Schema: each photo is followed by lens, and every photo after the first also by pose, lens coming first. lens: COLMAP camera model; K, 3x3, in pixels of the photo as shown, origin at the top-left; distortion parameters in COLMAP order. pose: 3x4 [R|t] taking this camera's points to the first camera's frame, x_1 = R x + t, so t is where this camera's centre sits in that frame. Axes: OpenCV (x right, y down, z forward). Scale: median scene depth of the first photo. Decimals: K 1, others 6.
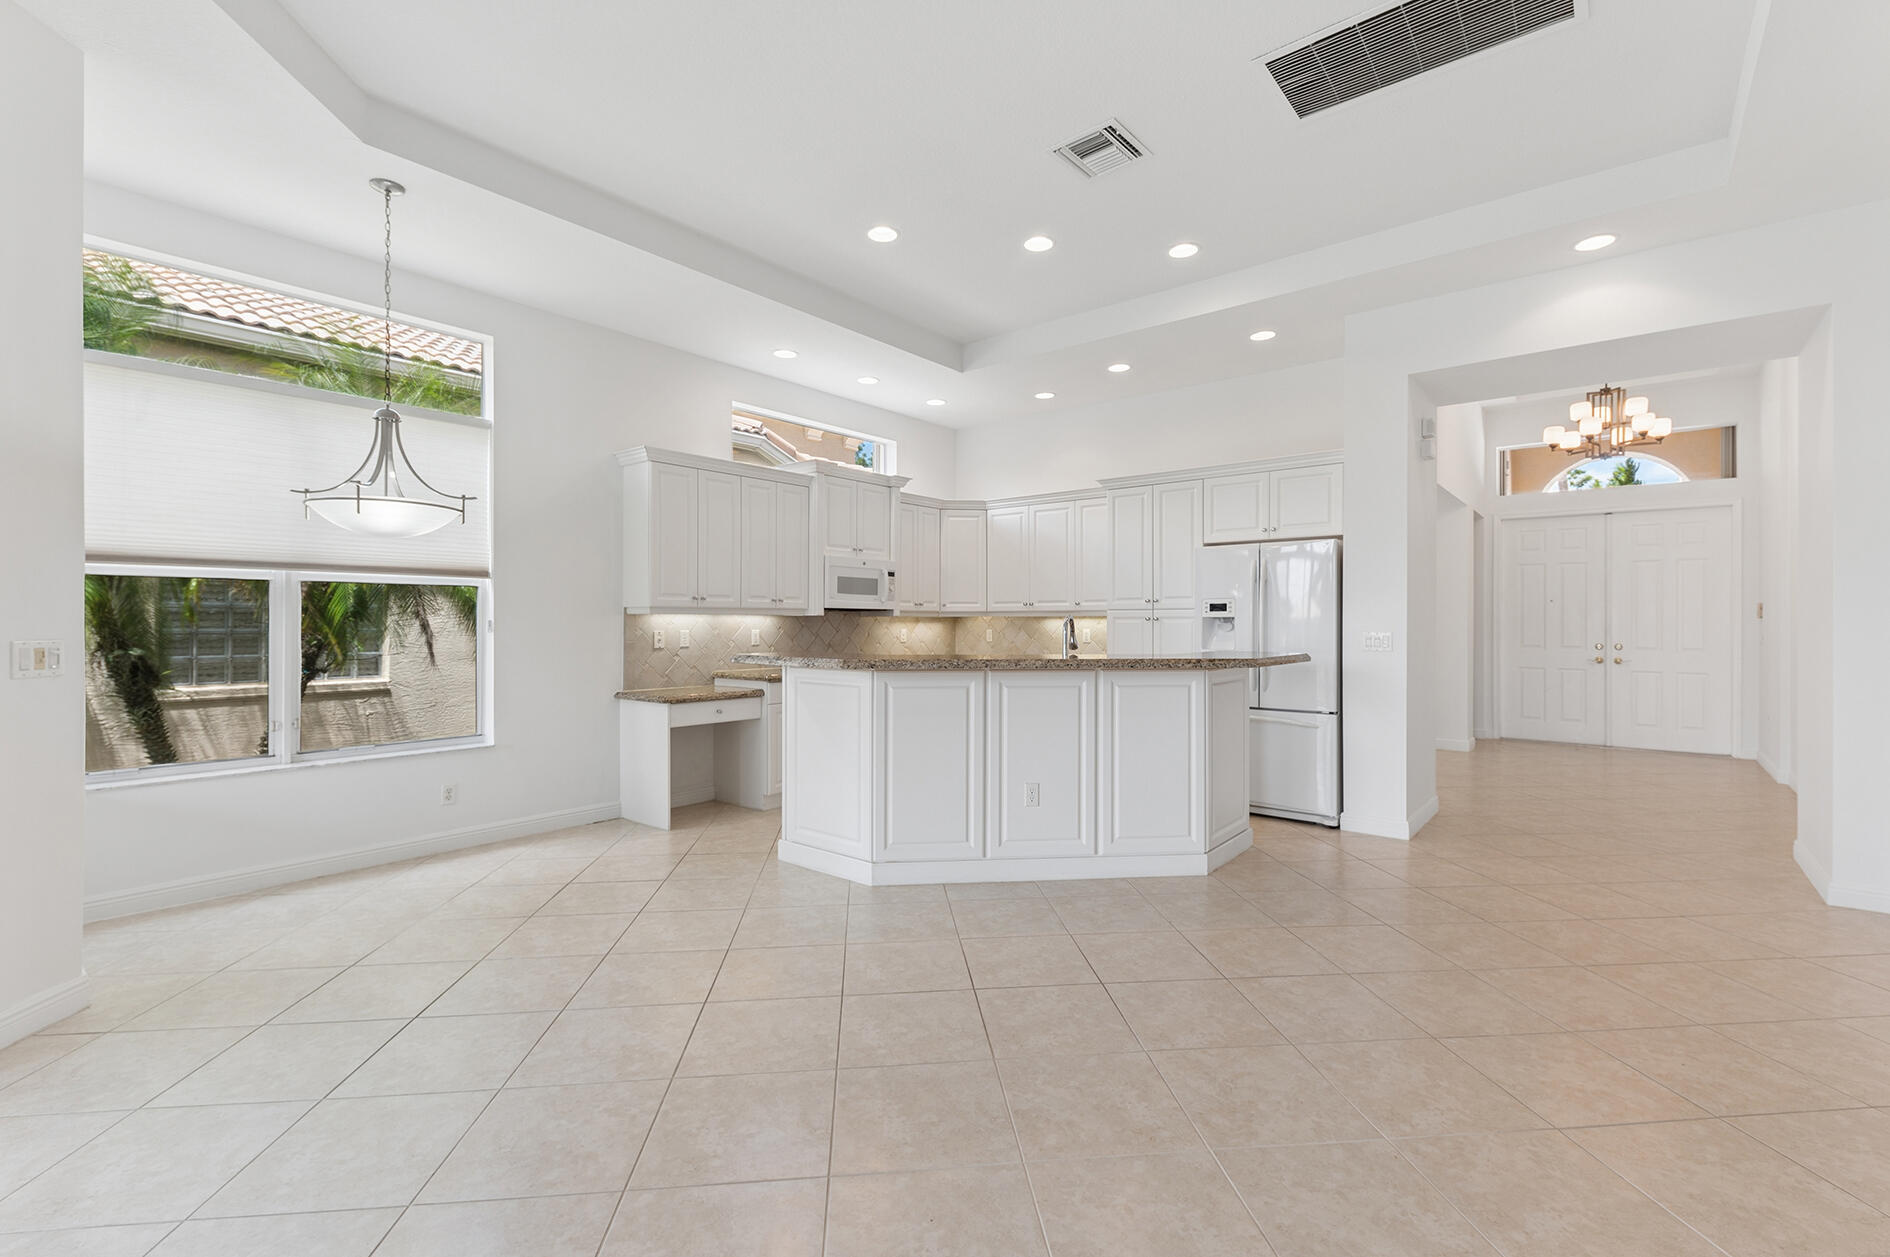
lens RADIAL K [[835.6, 0, 944.0], [0, 835.6, 622.4], [0, 0, 1]] dist [-0.001220, 0.000022]
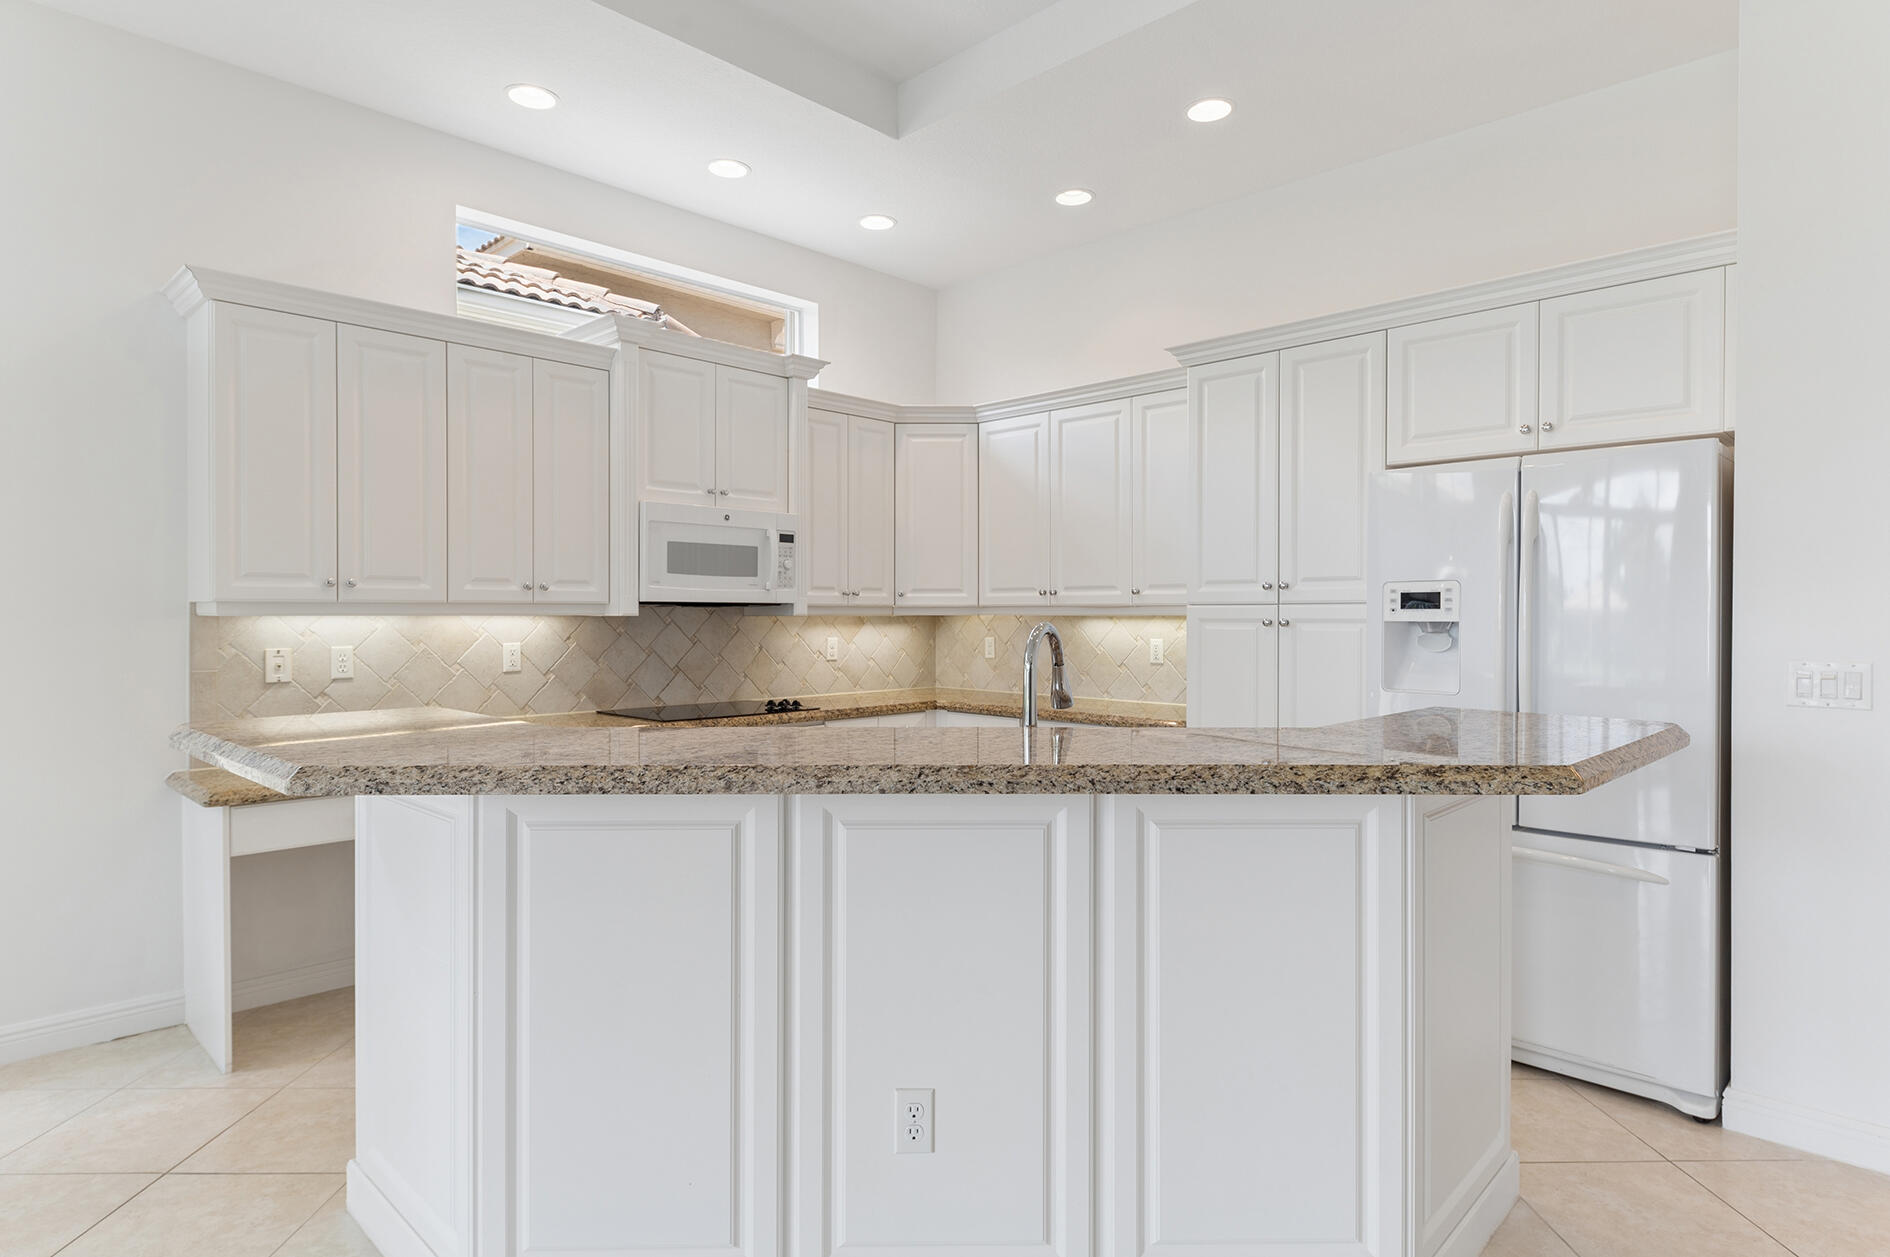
lens RADIAL K [[1054.0, 0, 945.3], [0, 1054.0, 627.6], [0, 0, 1]] dist [0.004113, -0.000995]
pose [[0.996948, 0.000505, -0.078071, 0.100518], [0.000526, 0.999913, 0.013184, -0.009552], [0.078071, -0.013185, 0.996861, 0.355227]]
